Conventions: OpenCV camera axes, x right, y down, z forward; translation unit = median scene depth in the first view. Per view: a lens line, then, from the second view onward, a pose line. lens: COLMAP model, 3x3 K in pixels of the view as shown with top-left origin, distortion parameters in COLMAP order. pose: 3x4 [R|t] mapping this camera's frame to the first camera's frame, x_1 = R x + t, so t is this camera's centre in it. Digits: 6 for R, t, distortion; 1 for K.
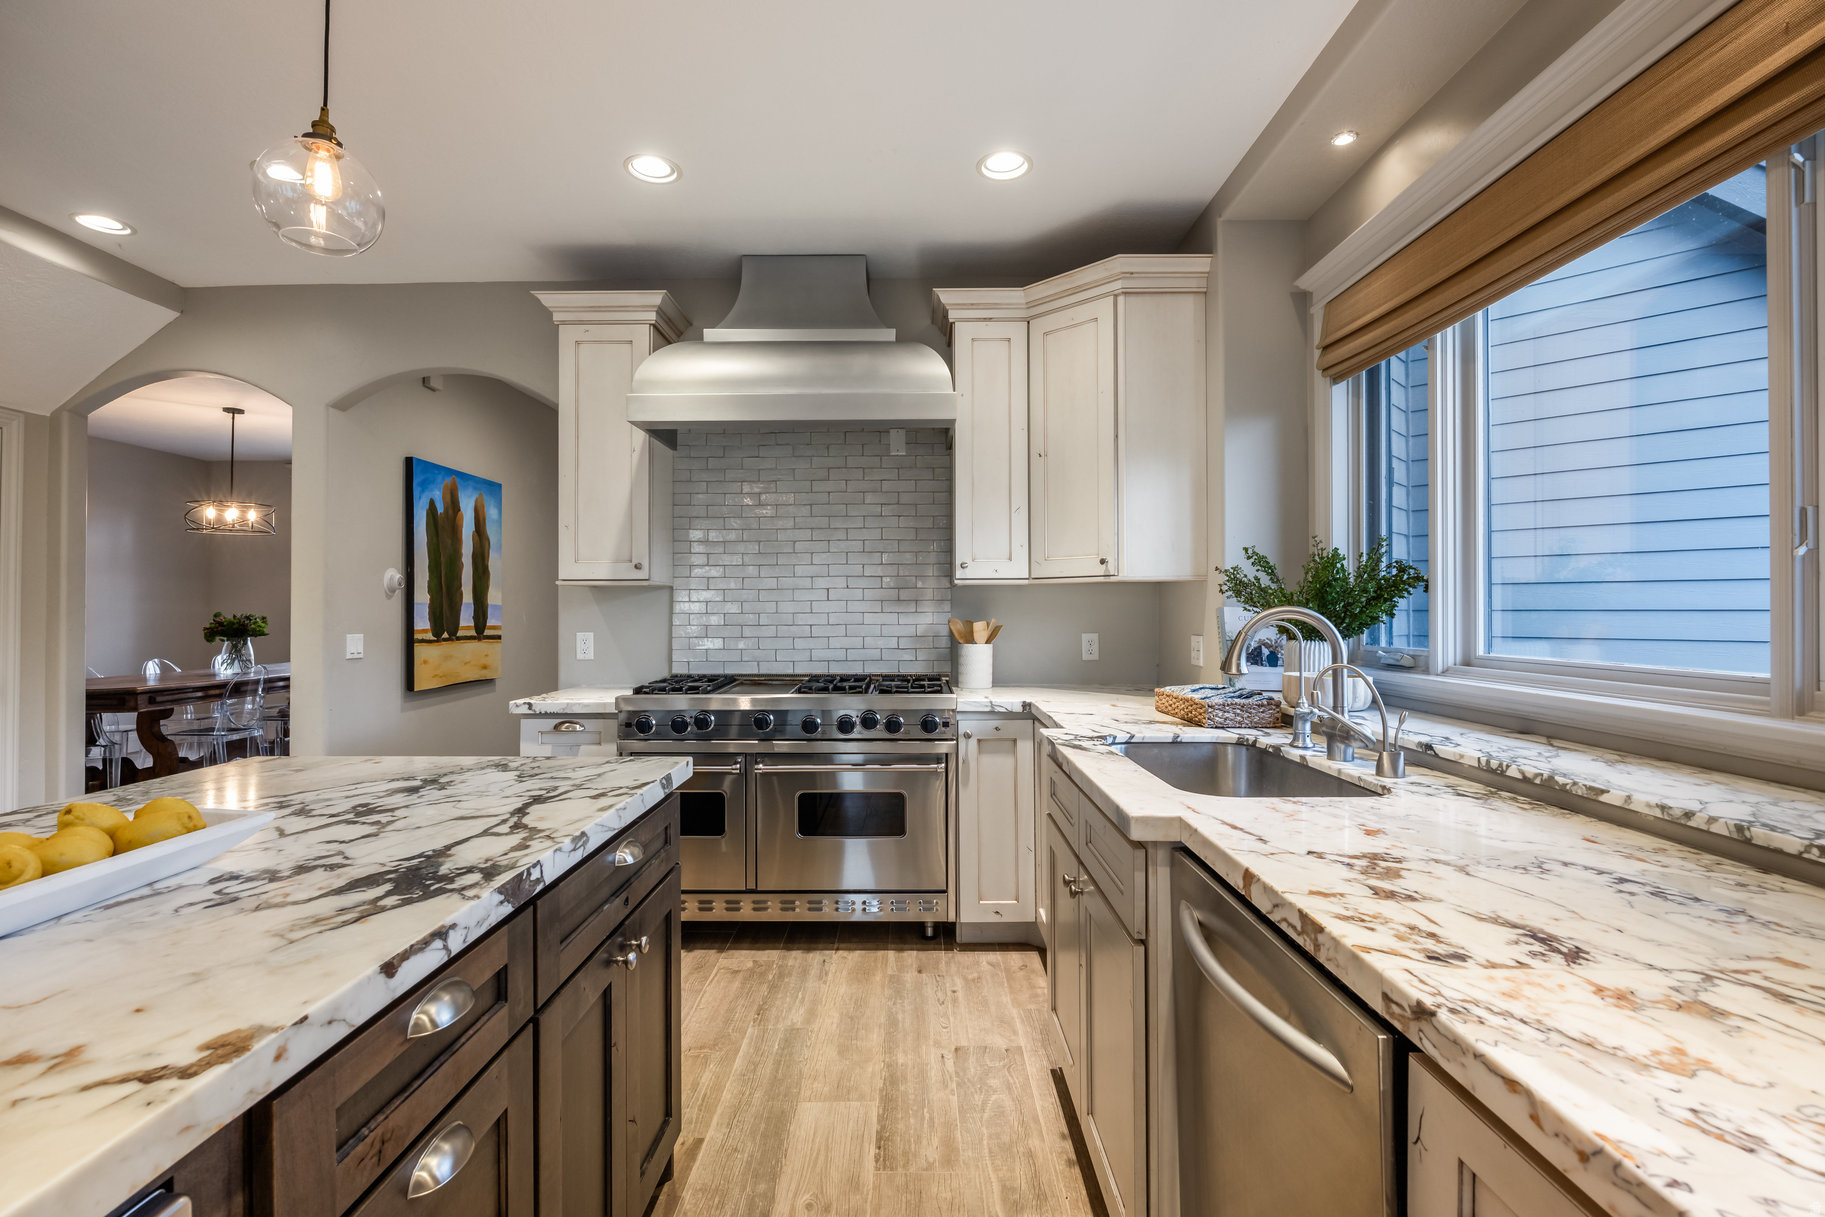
lens RADIAL K [[812.6, 0, 896.0], [0, 812.6, 606.8], [0, 0, 1]] dist [-0.010680, -0.000088]
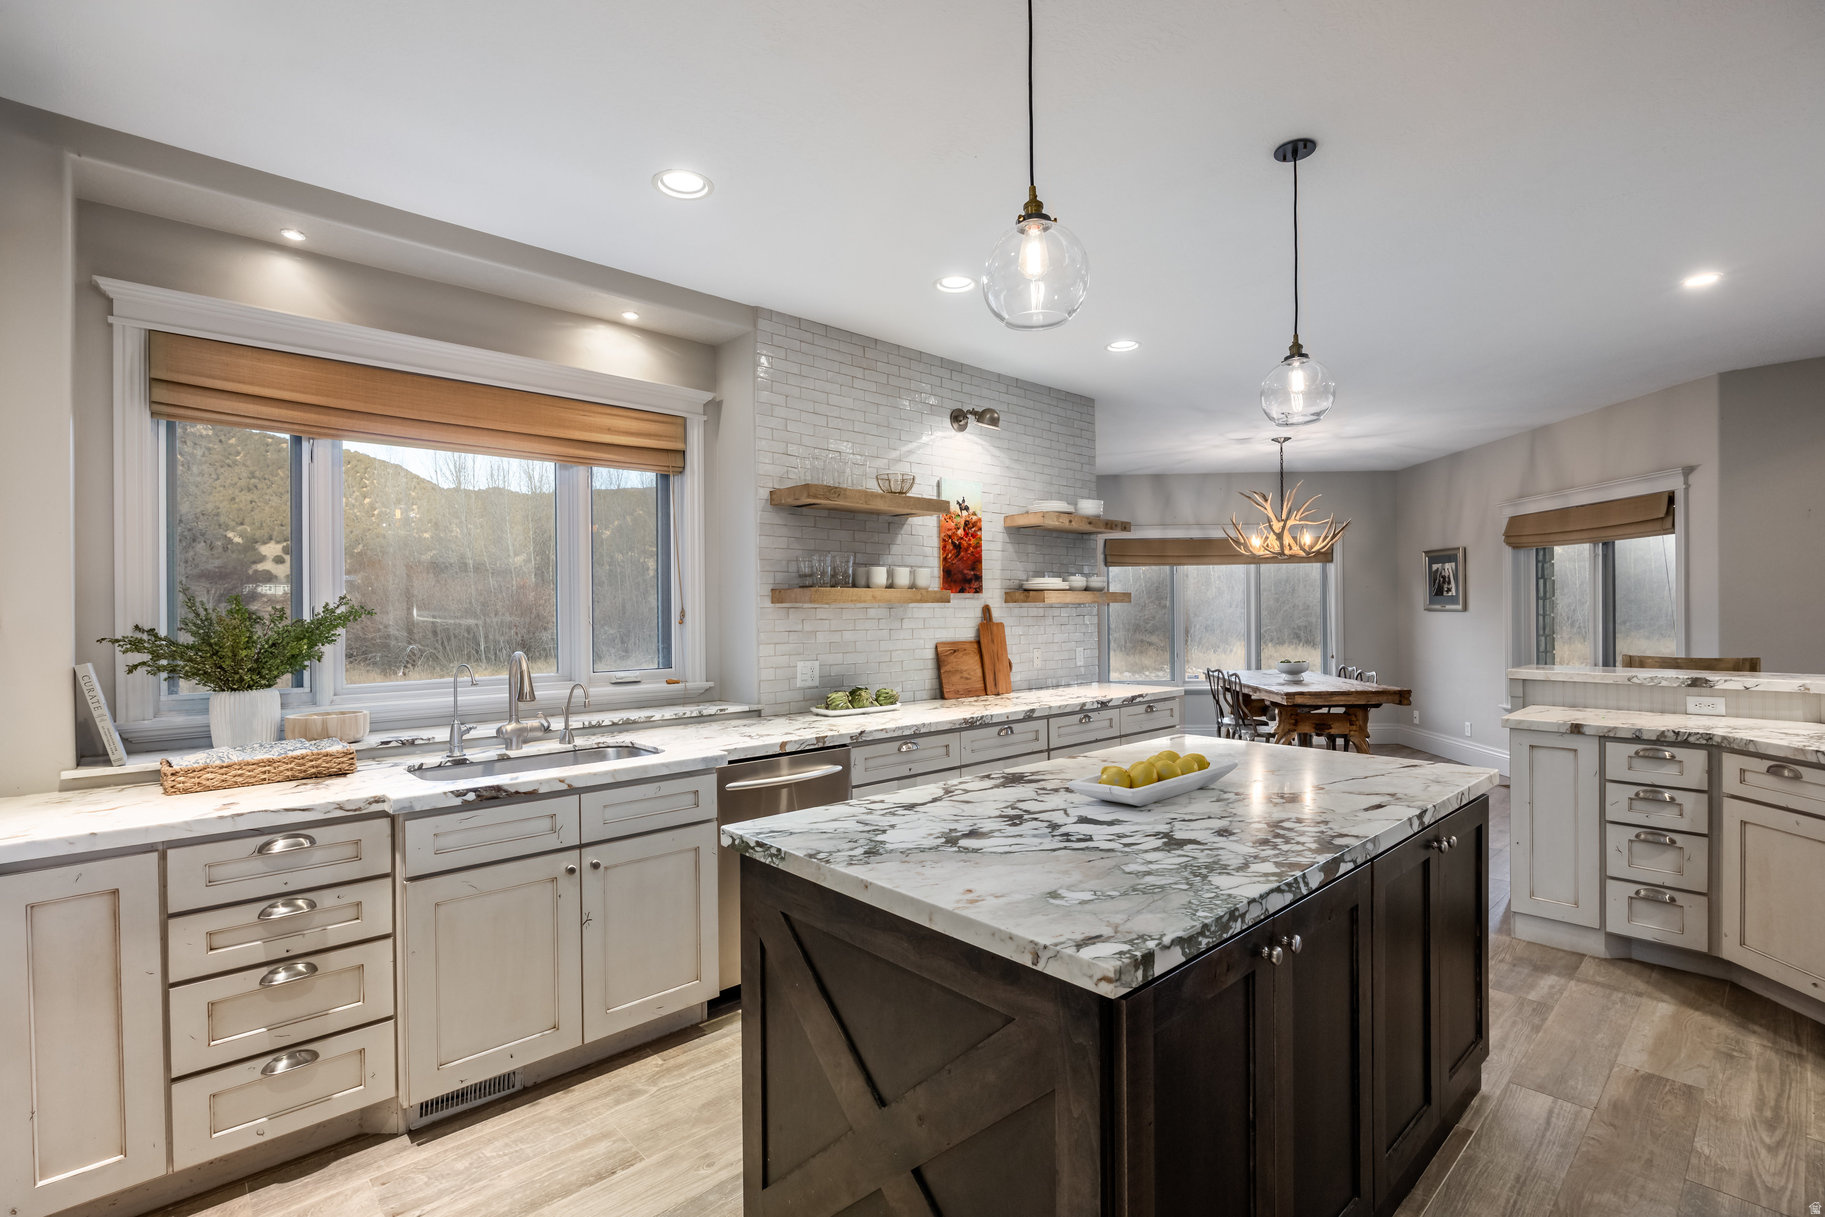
lens RADIAL K [[845.0, 0, 920.7], [0, 845.0, 613.5], [0, 0, 1]] dist [-0.000581, -0.000169]
pose [[-0.694625, 0.005676, 0.719349, -0.905000], [0.006458, 0.999978, -0.001654, -0.050935], [-0.719343, 0.003496, -0.694646, 1.211393]]
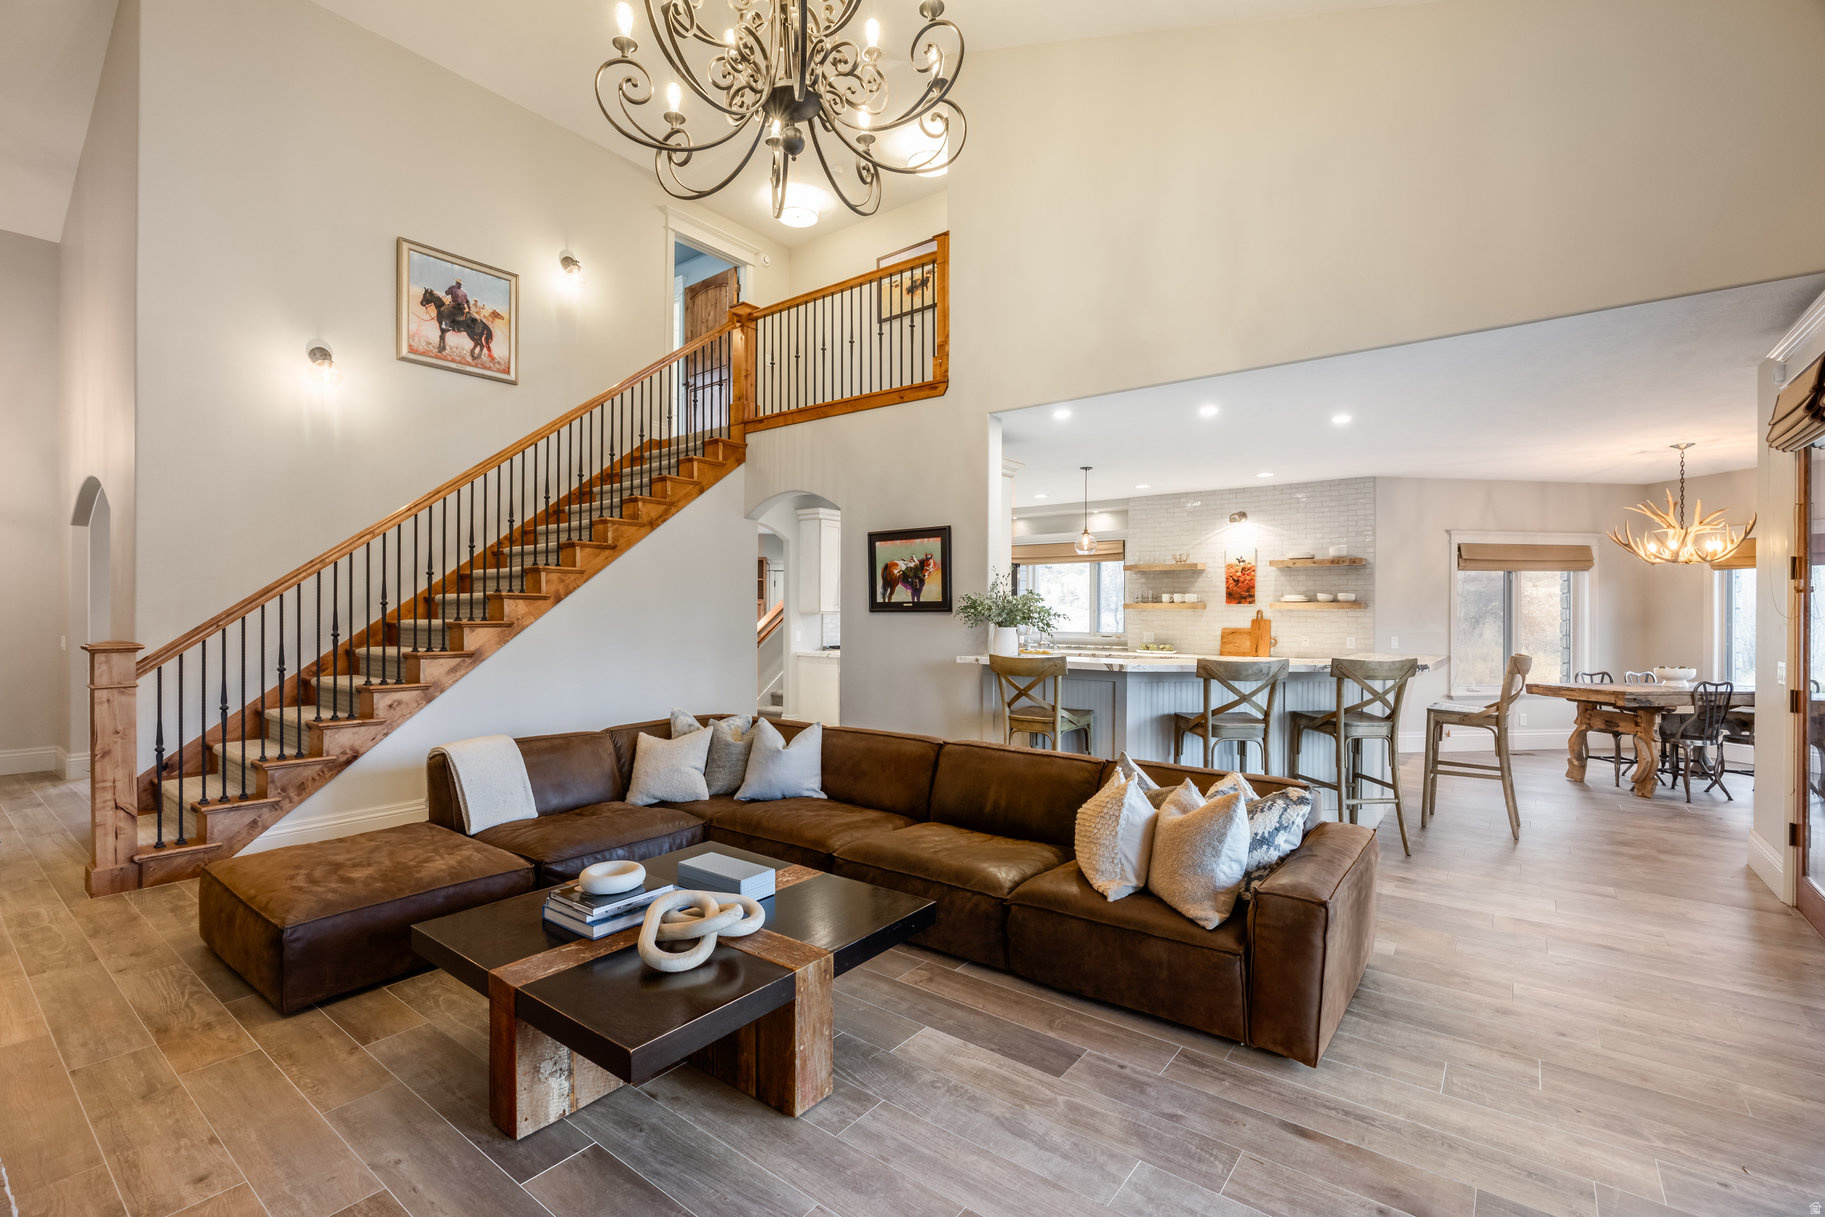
lens RADIAL K [[809.7, 0, 908.4], [0, 809.7, 615.8], [0, 0, 1]] dist [-0.001108, -0.000050]
pose [[0.597406, 0.001314, 0.801938, -3.527804], [-0.009926, 0.999934, 0.005756, -0.052486], [-0.801877, -0.011399, 0.597380, -1.271811]]
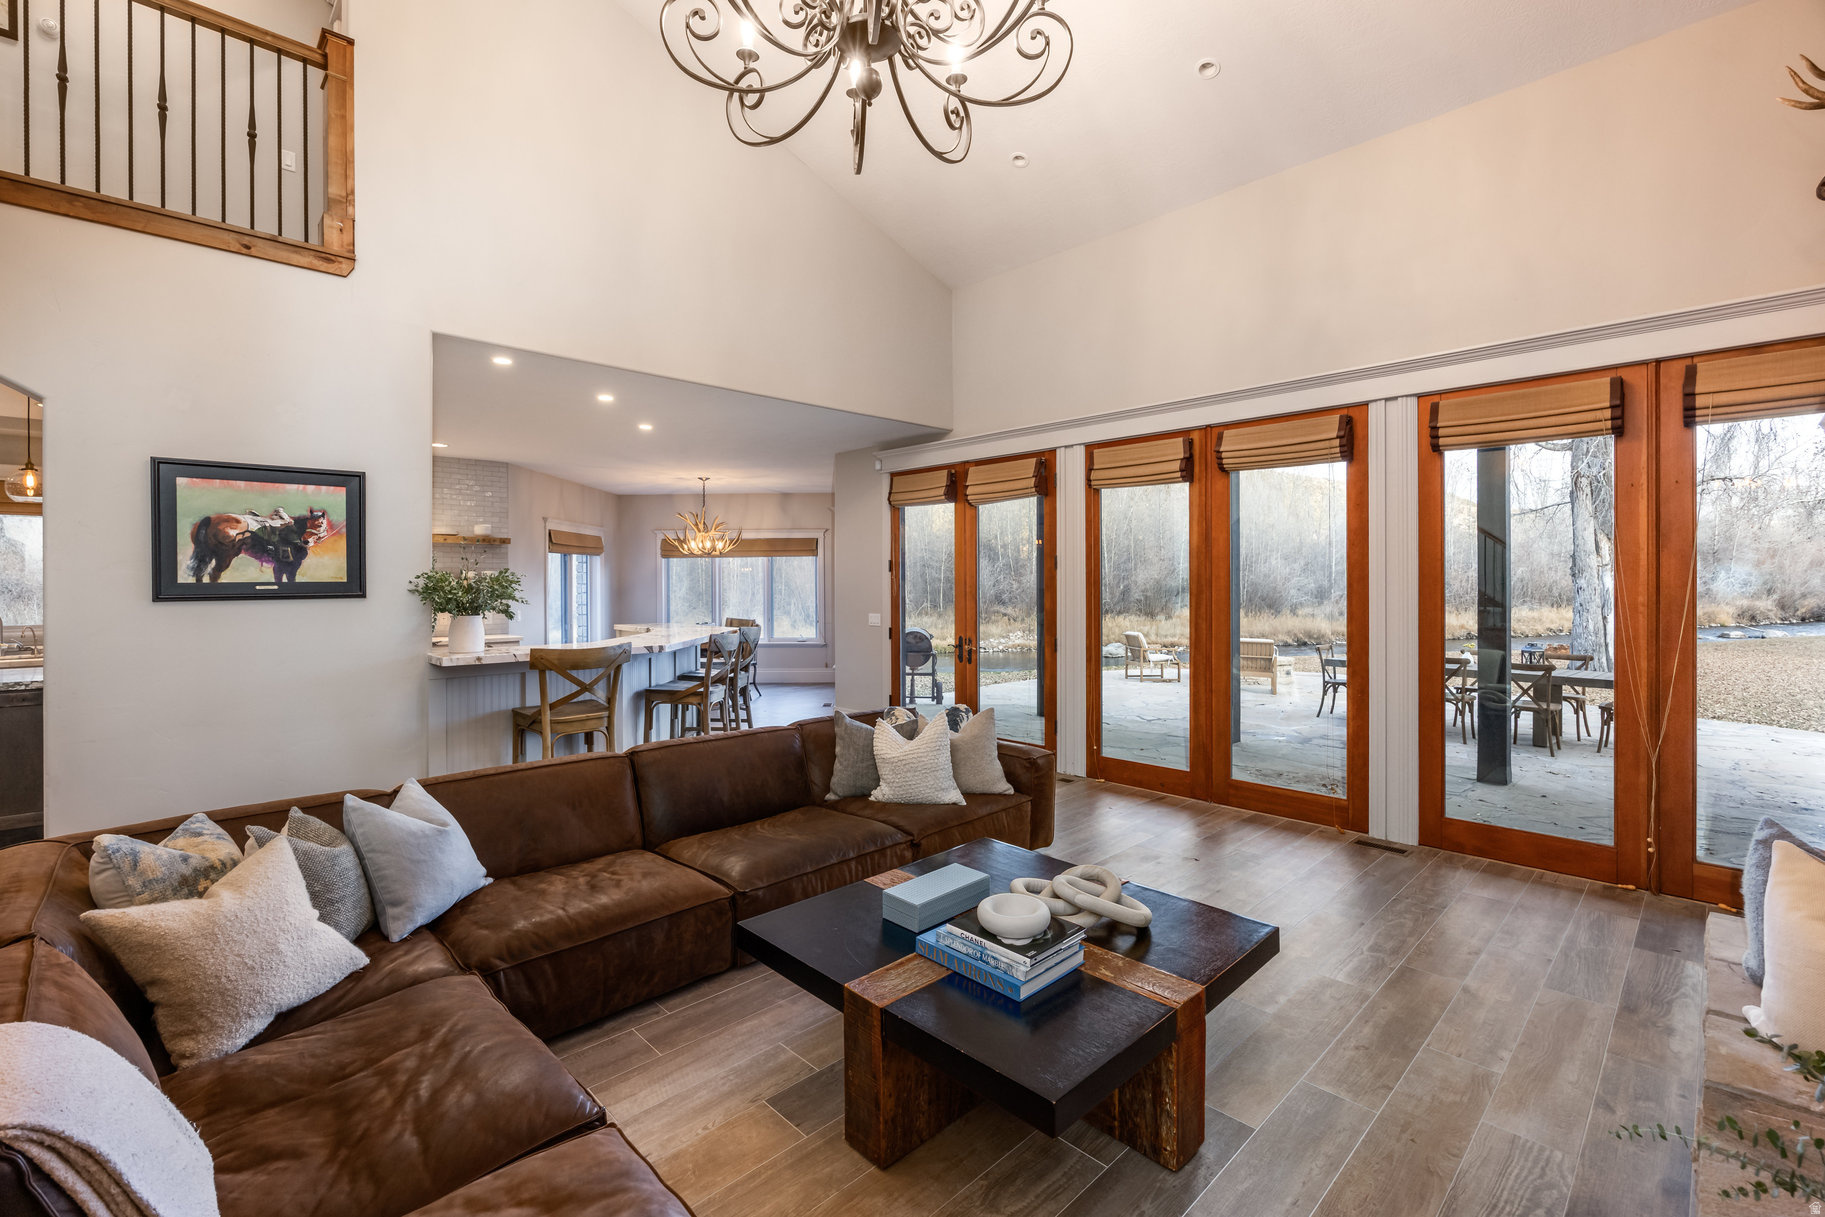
lens RADIAL K [[794.7, 0, 907.4], [0, 794.7, 582.2], [0, 0, 1]] dist [-0.002793, -0.000020]
pose [[-0.706350, 0.005373, 0.707842, -3.454321], [0.001580, 0.999981, -0.006014, -0.072570], [-0.707861, -0.003130, -0.706345, 0.497062]]
